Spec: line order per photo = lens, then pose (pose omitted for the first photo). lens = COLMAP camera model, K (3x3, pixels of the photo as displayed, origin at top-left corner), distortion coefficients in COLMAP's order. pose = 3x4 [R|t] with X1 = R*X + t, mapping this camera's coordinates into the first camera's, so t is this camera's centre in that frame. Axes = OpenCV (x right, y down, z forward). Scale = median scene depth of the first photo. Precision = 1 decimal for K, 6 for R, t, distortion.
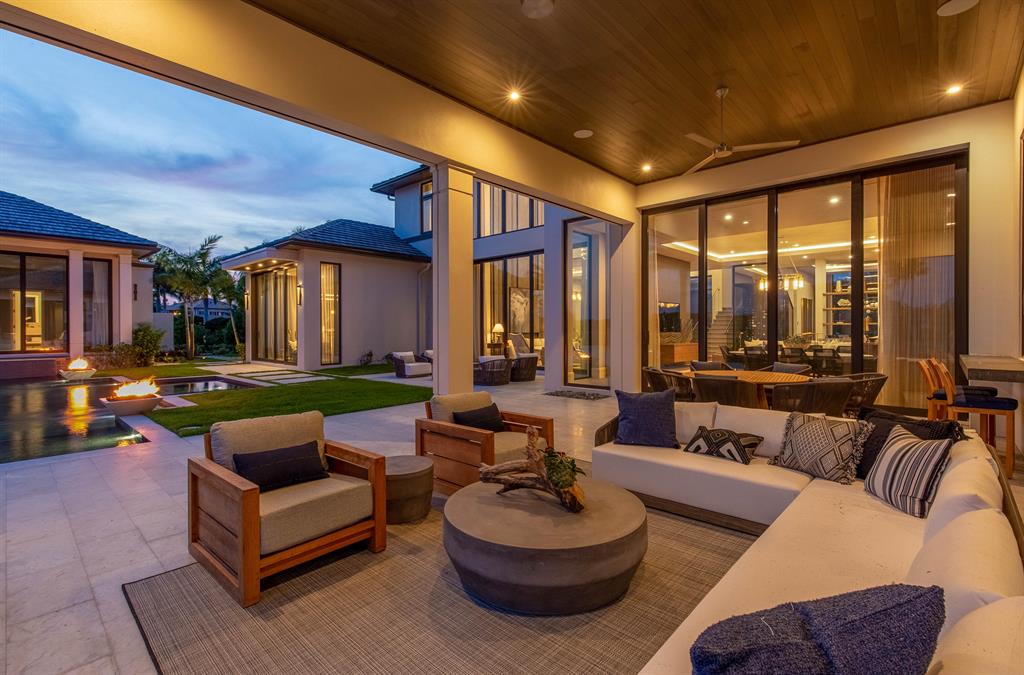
lens RADIAL K [[468.4, 0, 535.8], [0, 468.4, 325.6], [0, 0, 1]] dist [-0.000487, -0.000184]
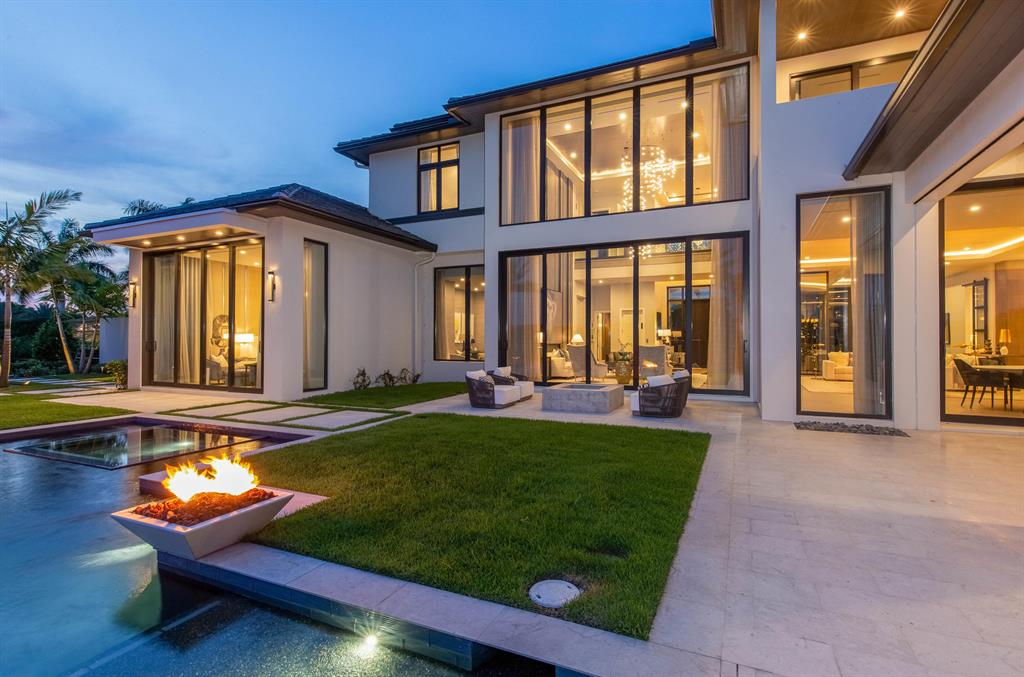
lens RADIAL K [[468.4, 0, 543.1], [0, 468.4, 335.0], [0, 0, 1]] dist [-0.000487, -0.000184]
pose [[0.949150, 0.007868, 0.314725, -0.297331], [-0.006350, 0.999963, -0.005849, 0.004284], [-0.314759, 0.003553, 0.949165, 0.218523]]
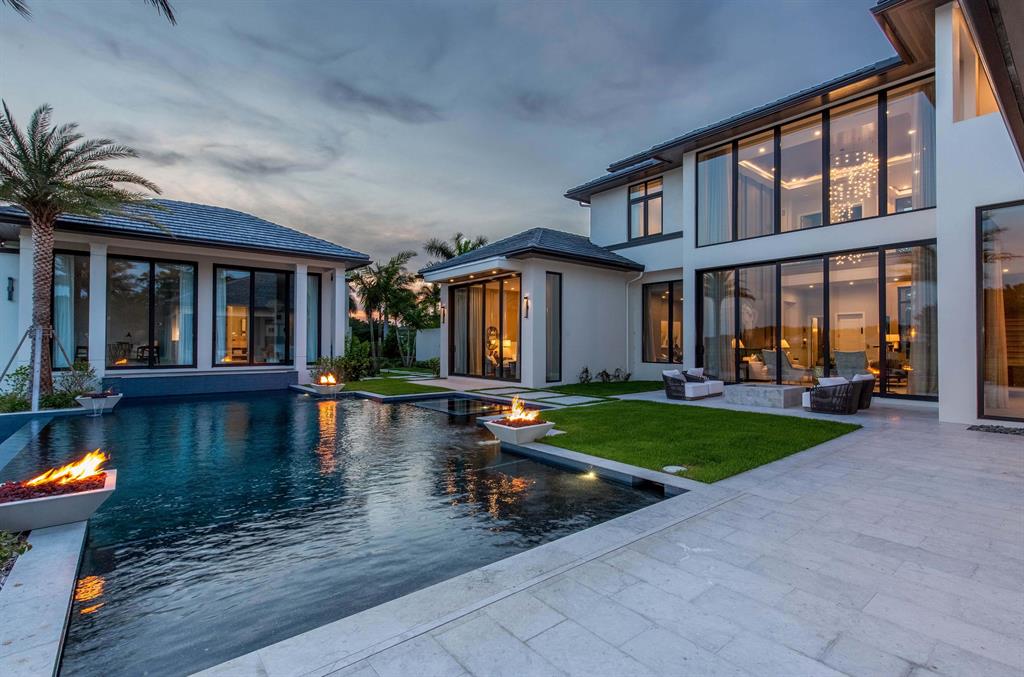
lens RADIAL K [[468.4, 0, 539.9], [0, 468.4, 343.5], [0, 0, 1]] dist [-0.000487, -0.000184]
pose [[0.989634, 0.005699, -0.143497, -0.291508], [-0.004970, 0.999973, 0.005441, 0.001958], [0.143524, -0.004672, 0.989636, 0.064441]]
